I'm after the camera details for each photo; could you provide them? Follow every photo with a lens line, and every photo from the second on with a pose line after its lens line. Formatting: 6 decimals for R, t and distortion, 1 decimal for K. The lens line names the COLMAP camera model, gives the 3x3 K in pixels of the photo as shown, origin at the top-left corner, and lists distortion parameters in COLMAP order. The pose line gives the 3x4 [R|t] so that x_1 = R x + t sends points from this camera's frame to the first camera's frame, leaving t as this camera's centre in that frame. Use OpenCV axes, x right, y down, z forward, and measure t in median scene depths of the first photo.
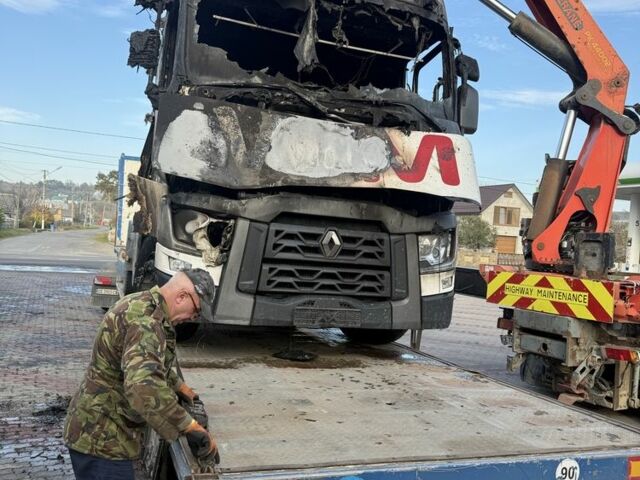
lens RADIAL K [[619.3, 0, 320.0], [0, 619.3, 240.0], [0, 0, 1]] dist [0.061093, -0.007384]
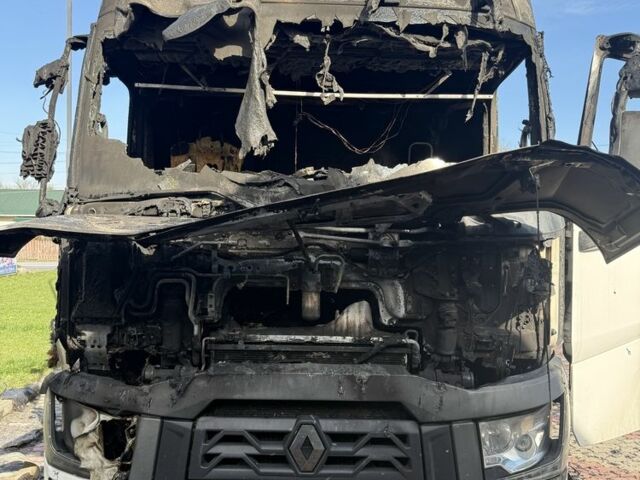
lens RADIAL K [[619.3, 0, 320.0], [0, 619.3, 240.0], [0, 0, 1]] dist [0.061093, -0.007384]
pose [[0.937493, -0.059401, -0.342896, 0.242791], [0.055586, 0.998234, -0.020954, -0.175934], [0.343535, 0.000584, 0.939140, 0.460727]]
